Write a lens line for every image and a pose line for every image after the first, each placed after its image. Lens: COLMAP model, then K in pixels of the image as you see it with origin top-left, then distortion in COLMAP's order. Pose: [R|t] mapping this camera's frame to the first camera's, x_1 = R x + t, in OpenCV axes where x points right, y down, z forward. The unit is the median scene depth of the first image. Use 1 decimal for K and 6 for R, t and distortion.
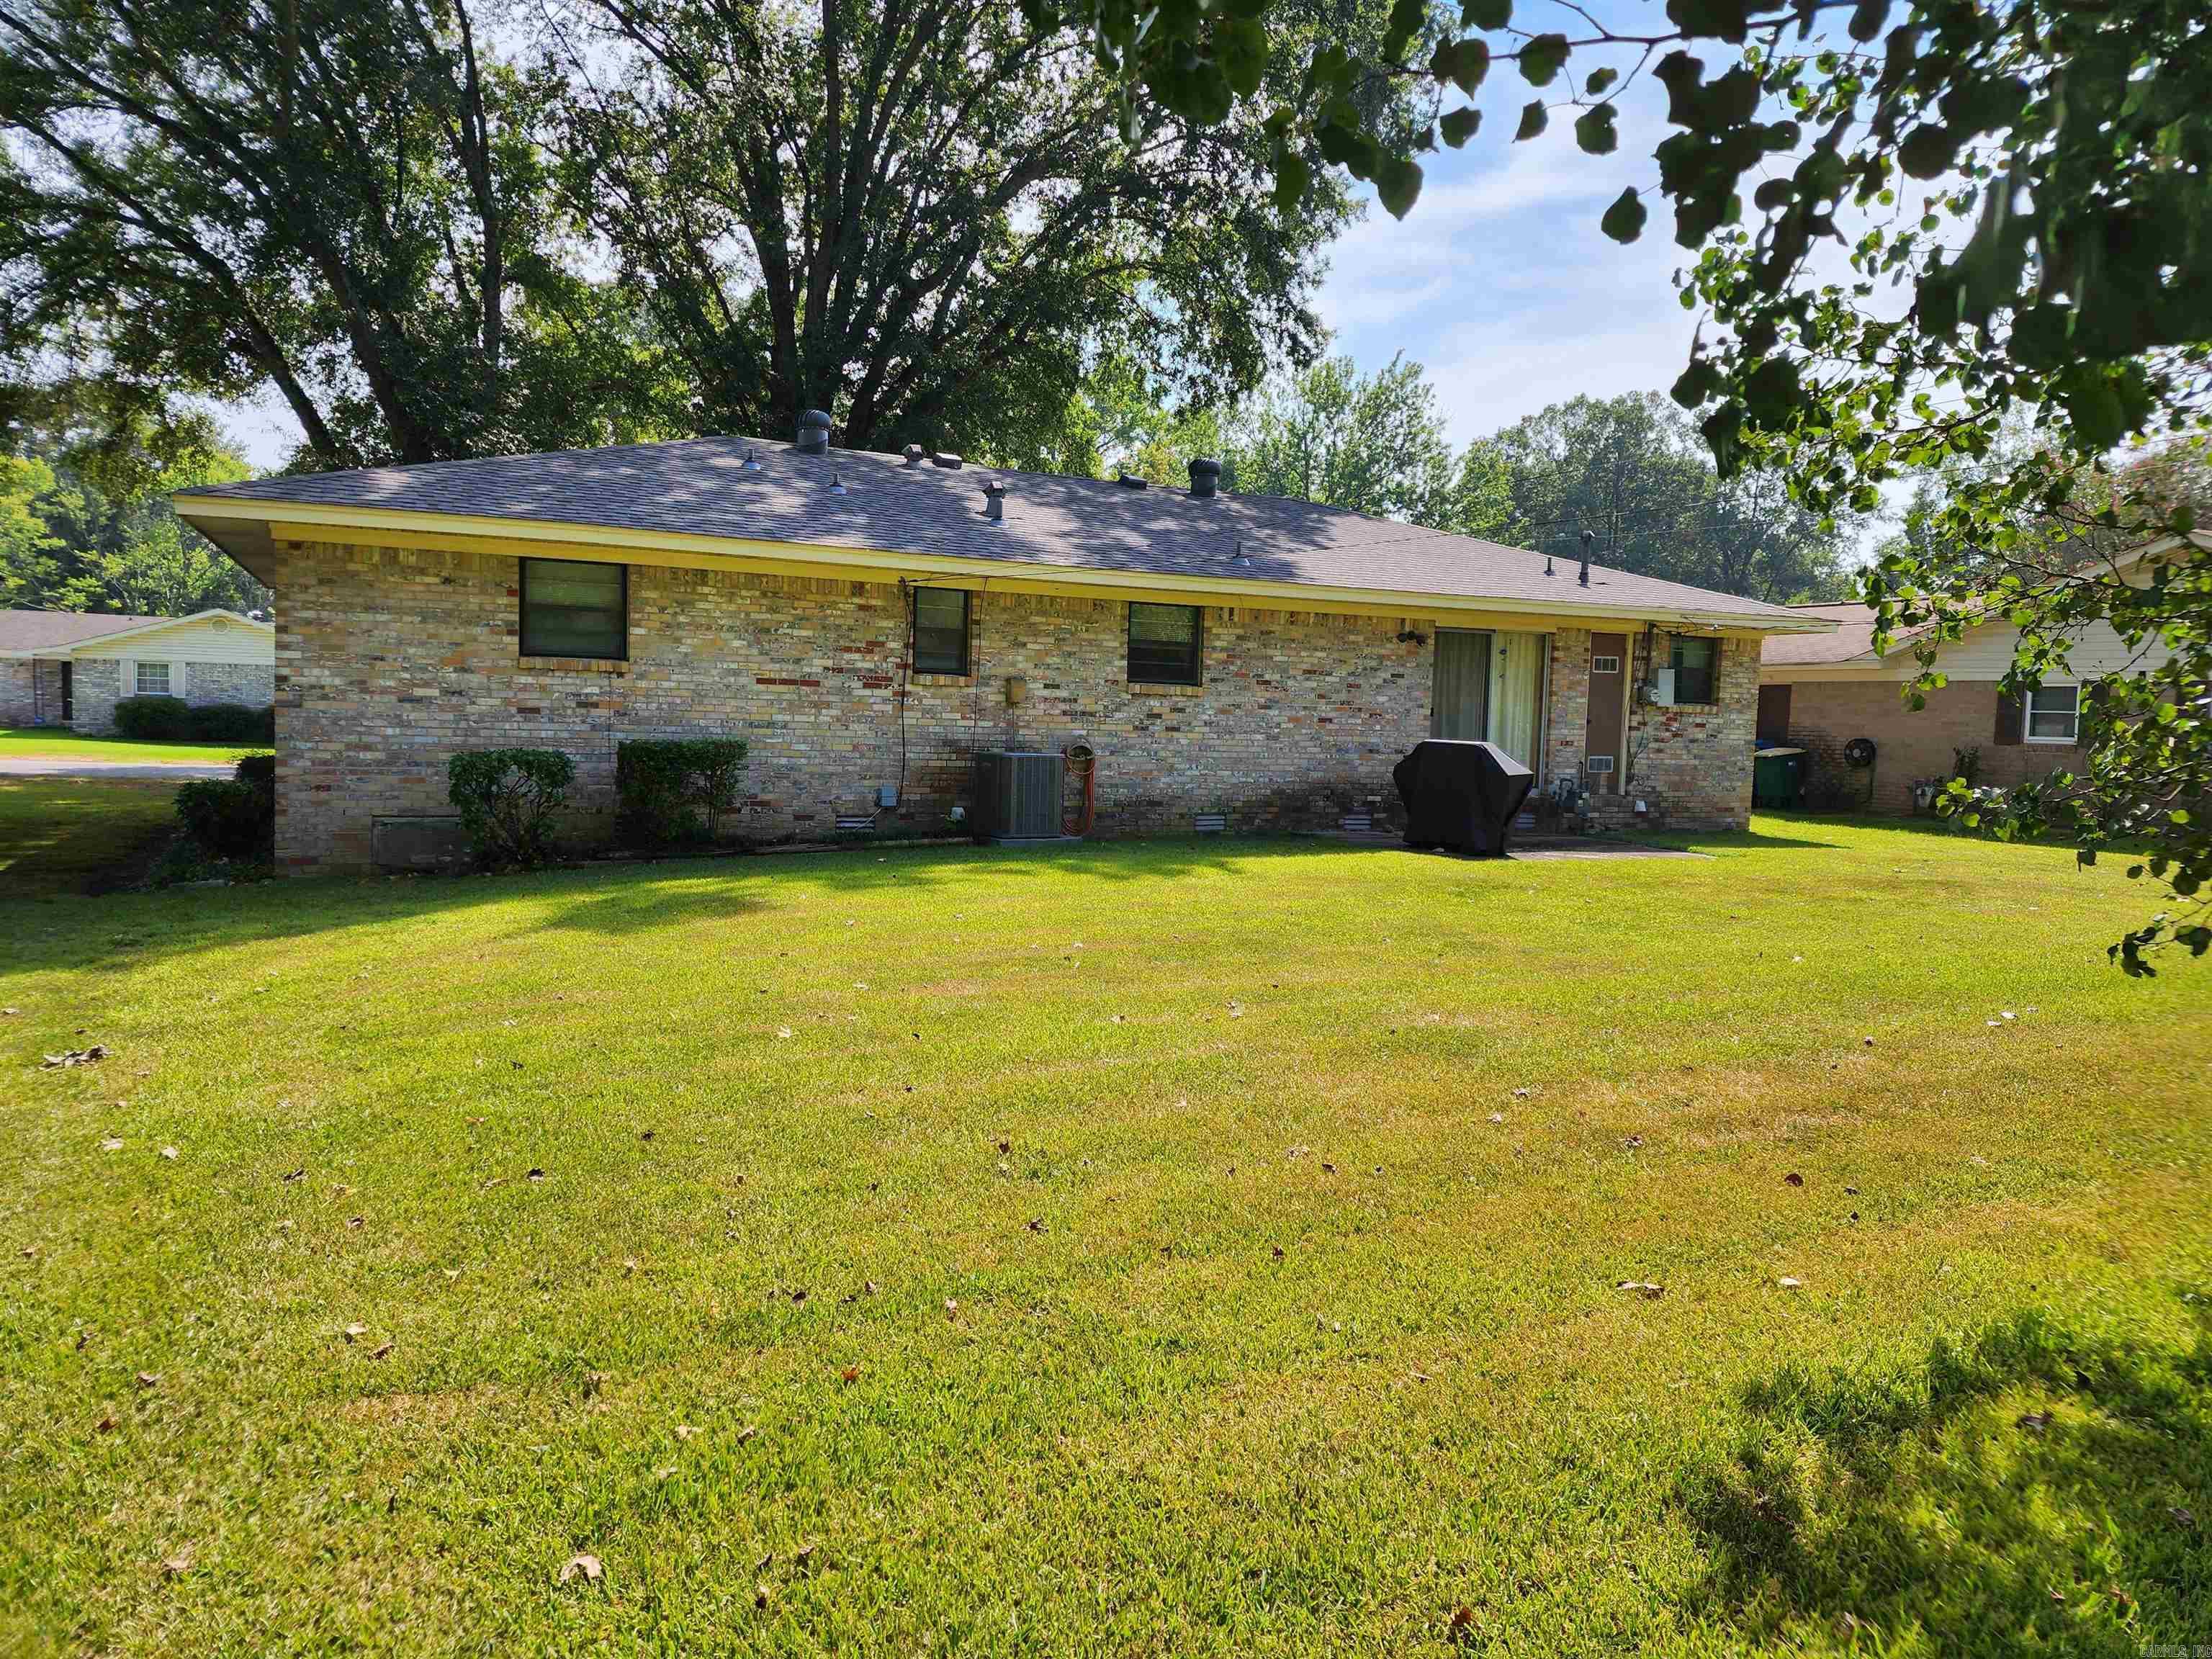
lens RADIAL K [[1483.4, 0, 1099.4], [0, 1483.4, 849.9], [0, 0, 1]] dist [0.076164, -0.052808]
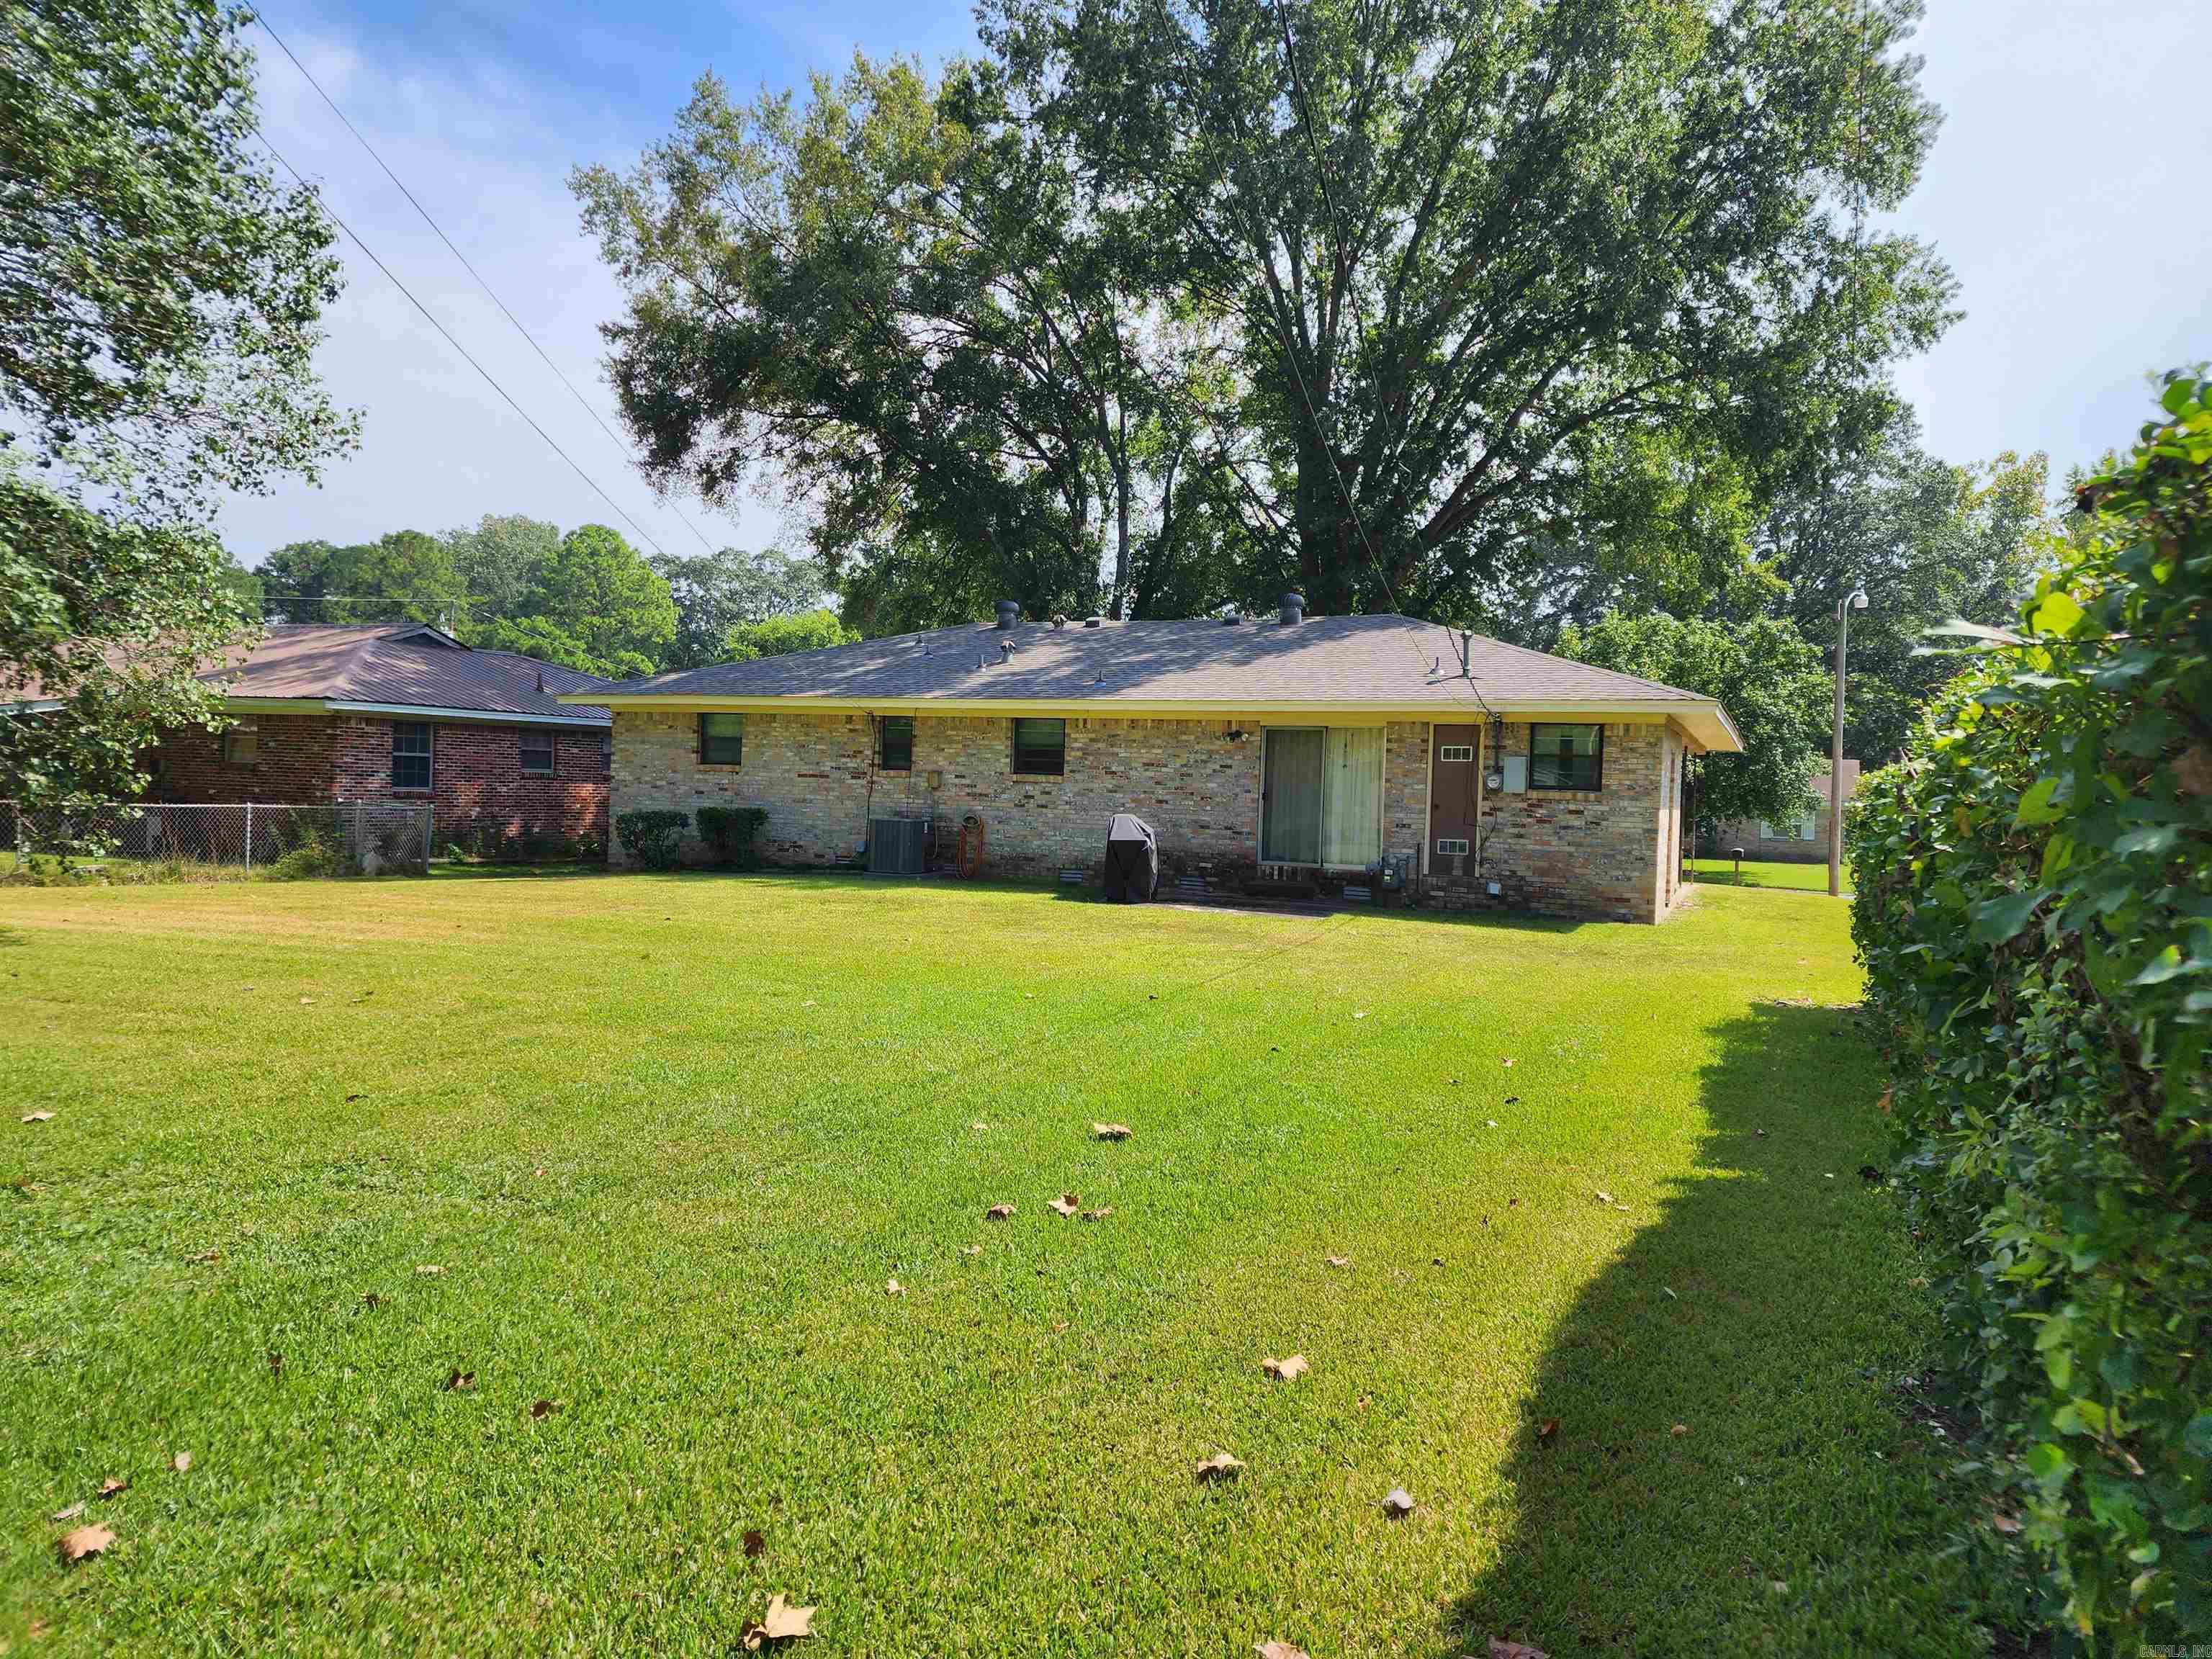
lens RADIAL K [[1483.4, 0, 1106.1], [0, 1483.4, 833.5], [0, 0, 1]] dist [0.076164, -0.052808]
pose [[0.636456, 0.017267, -0.771120, 1.168906], [-0.083562, 0.995409, -0.046680, 0.004093], [0.766773, 0.094146, 0.634977, 0.161933]]
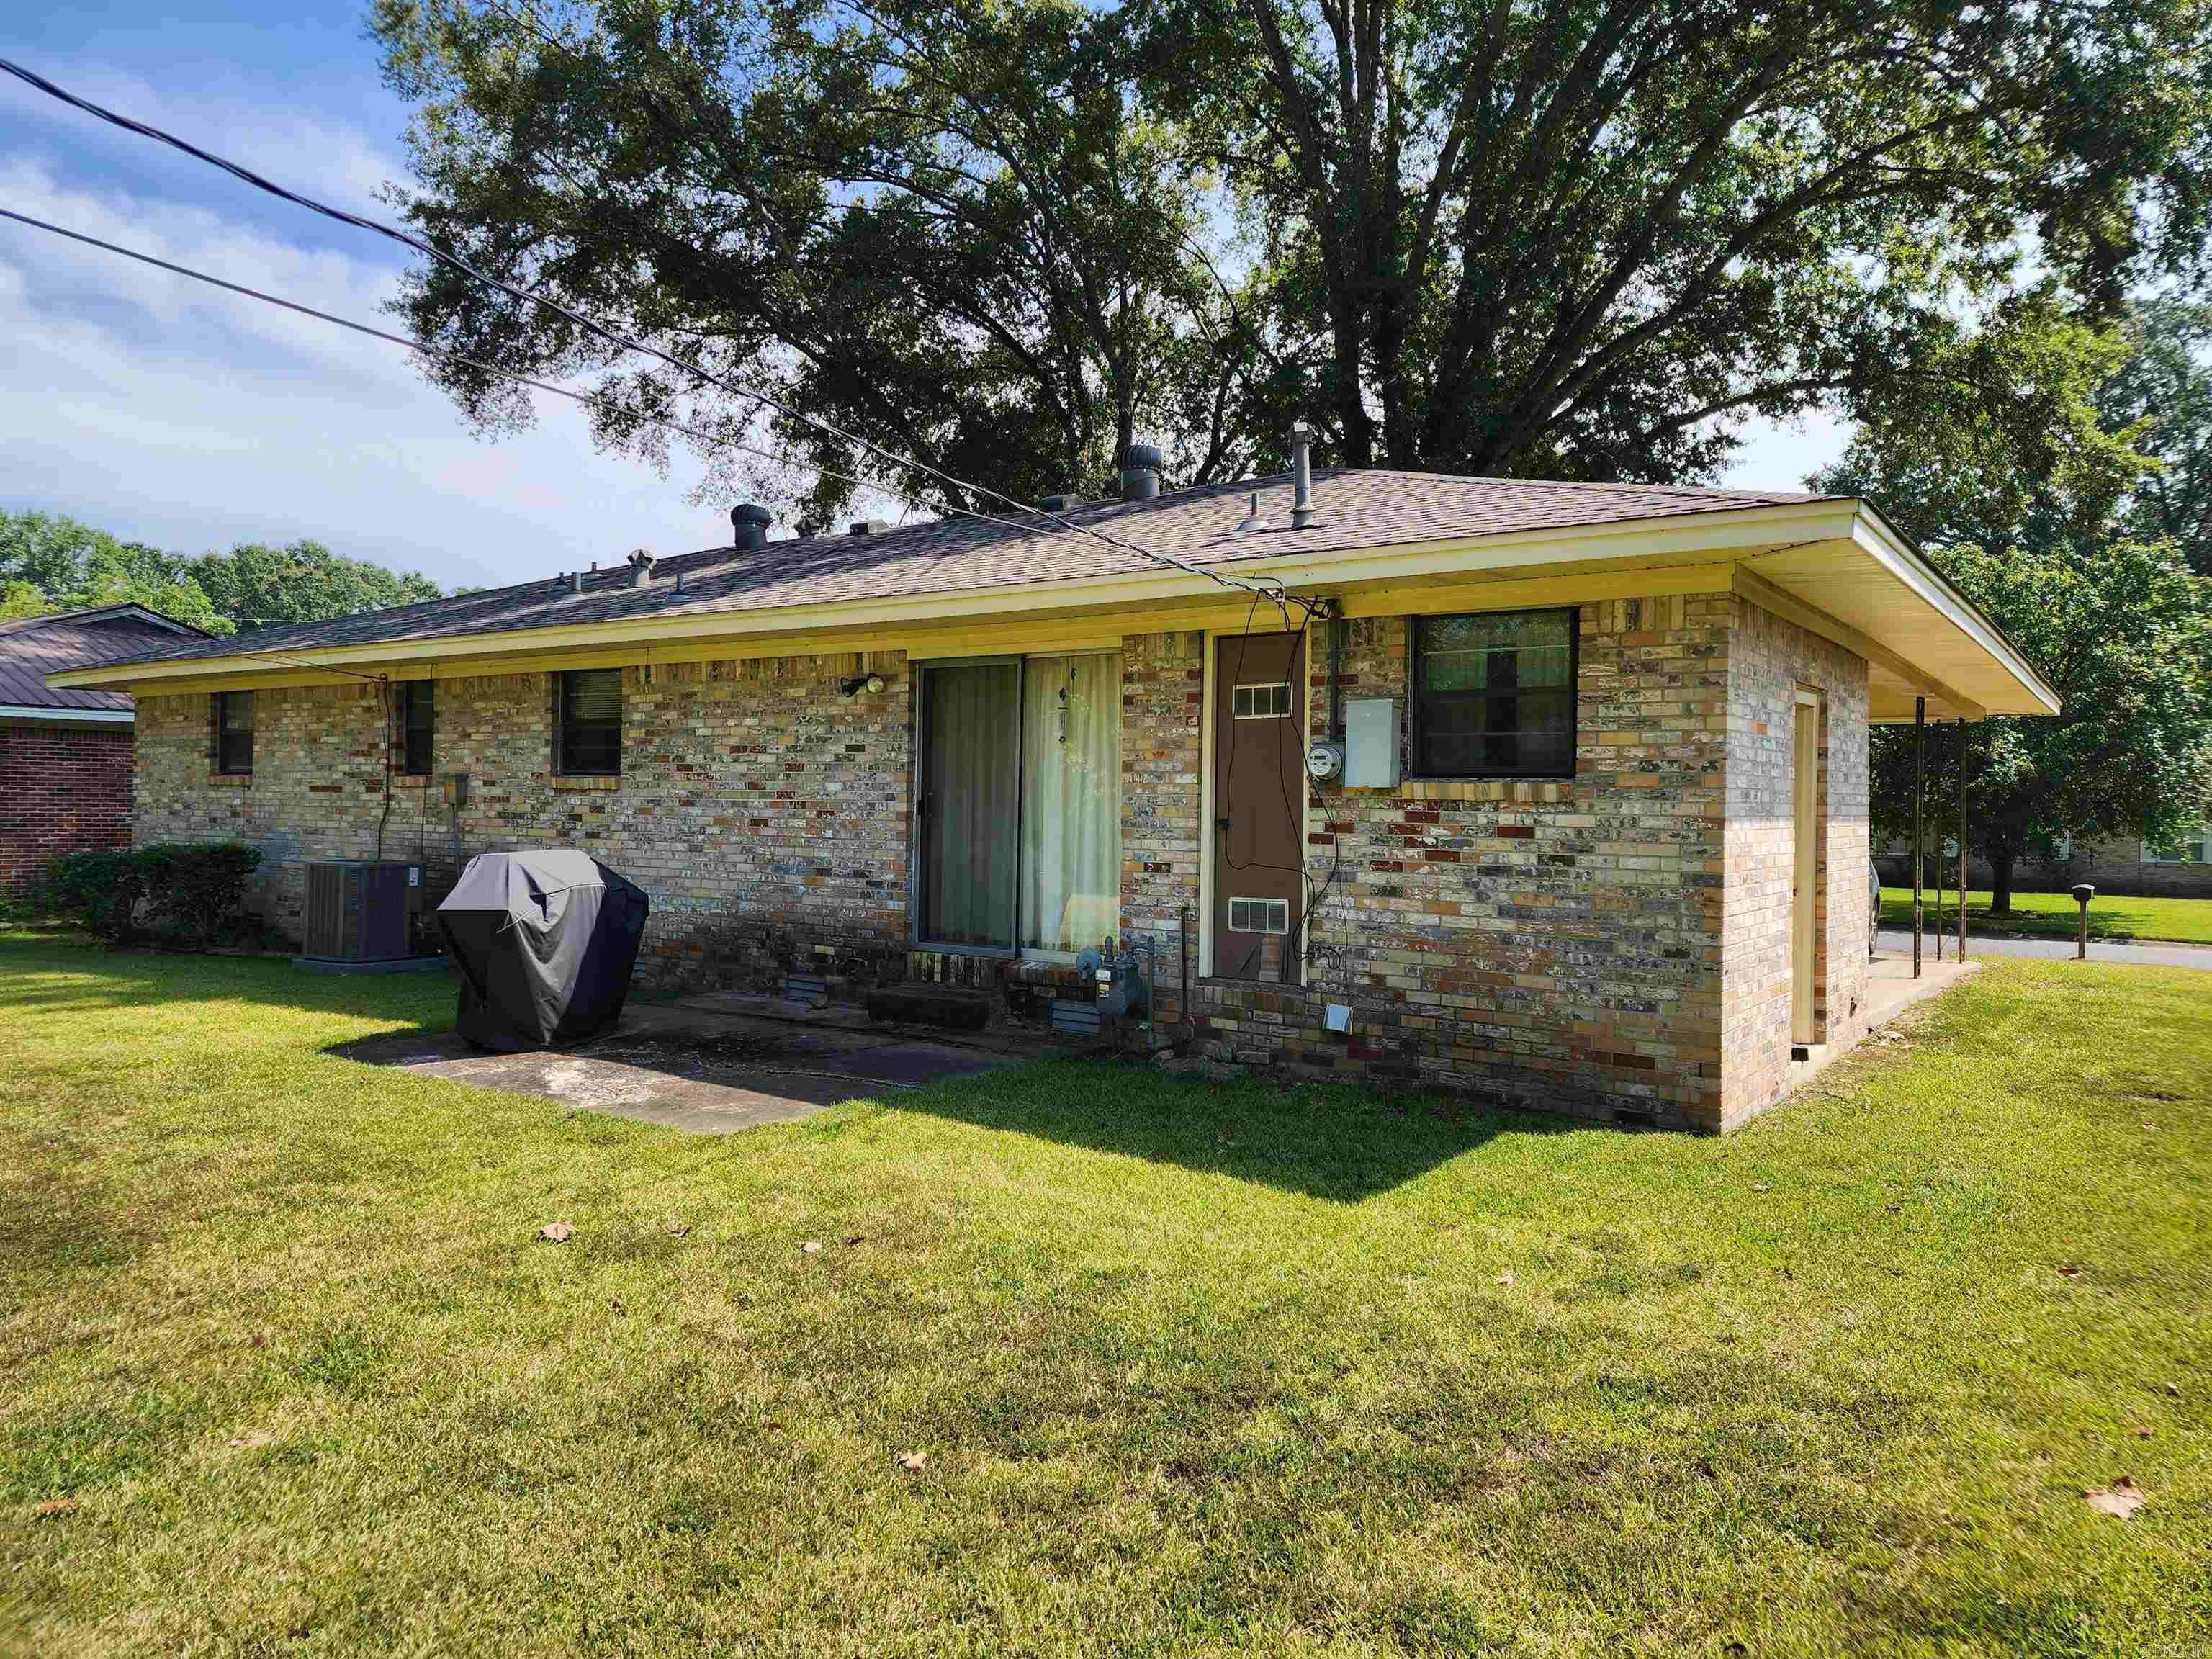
lens RADIAL K [[1483.4, 0, 1112.8], [0, 1483.4, 819.4], [0, 0, 1]] dist [0.076164, -0.052808]
pose [[0.477866, -0.012032, -0.878351, 0.838831], [-0.079346, 0.995227, -0.056802, -0.067319], [0.874842, 0.096838, 0.474630, 0.873103]]
